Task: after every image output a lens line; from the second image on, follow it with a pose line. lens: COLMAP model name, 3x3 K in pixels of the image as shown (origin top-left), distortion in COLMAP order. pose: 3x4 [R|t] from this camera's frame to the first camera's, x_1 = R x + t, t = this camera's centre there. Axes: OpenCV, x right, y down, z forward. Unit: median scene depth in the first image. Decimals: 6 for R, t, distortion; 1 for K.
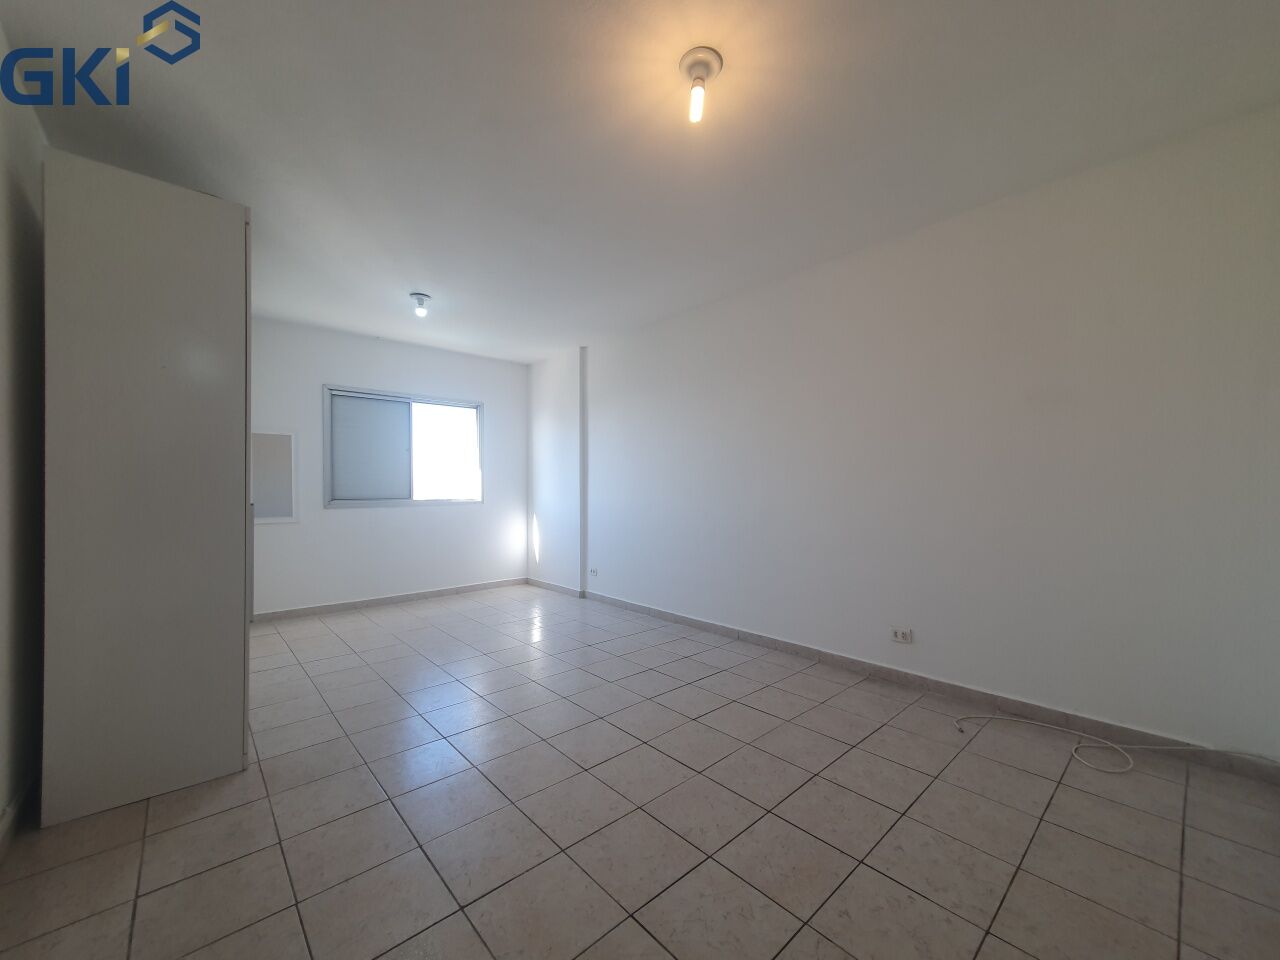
lens RADIAL K [[505.7, 0, 638.3], [0, 505.7, 491.1], [0, 0, 1]] dist [0.006255, 0.000591]
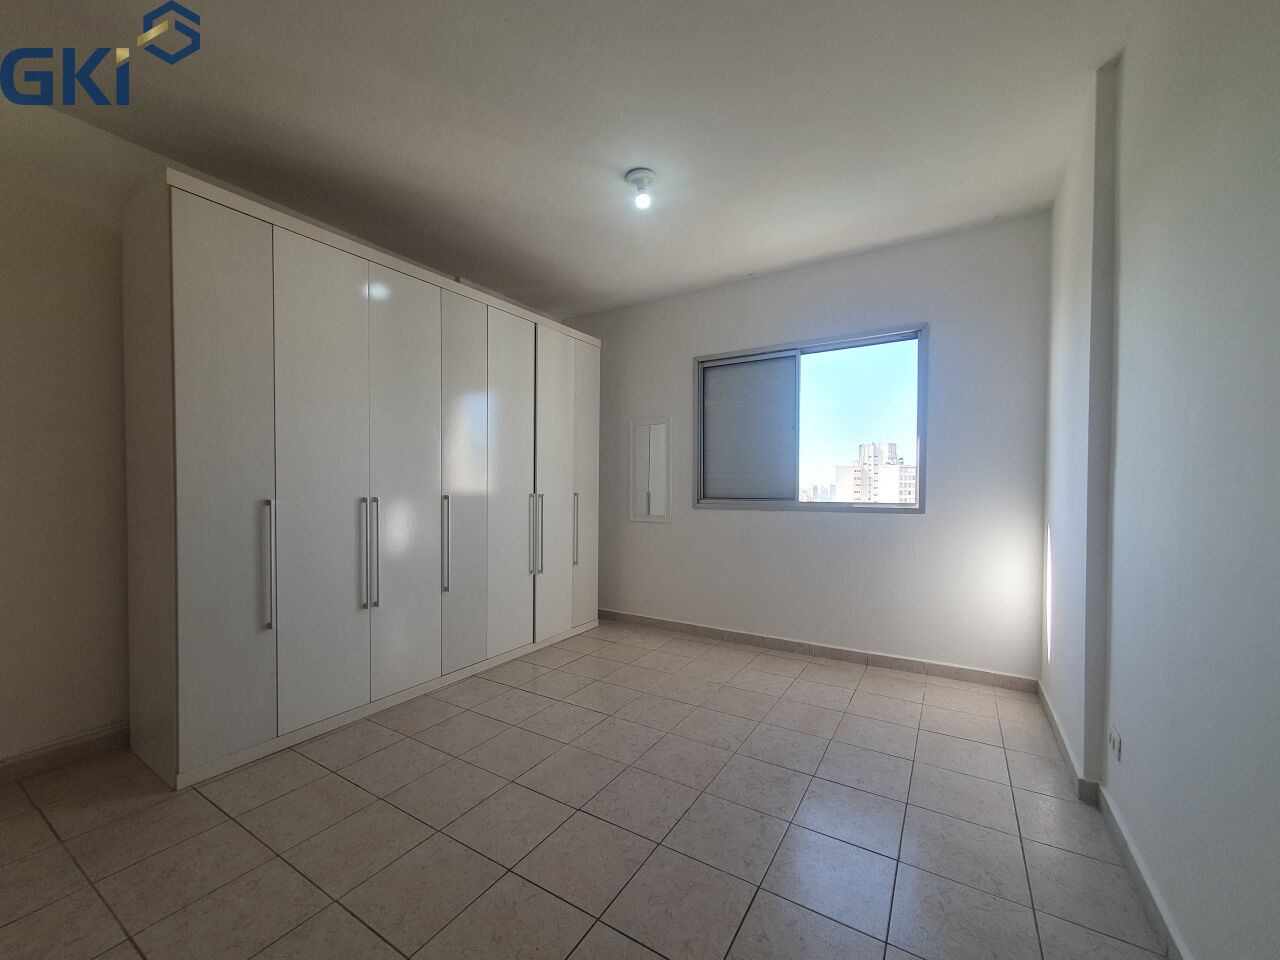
lens RADIAL K [[505.7, 0, 639.6], [0, 505.7, 486.4], [0, 0, 1]] dist [0.006255, 0.000591]
pose [[0.280692, 0.003176, -0.959793, 0.133265], [-0.007871, 0.999969, 0.001007, -0.000884], [0.959766, 0.007272, 0.280708, 0.613497]]
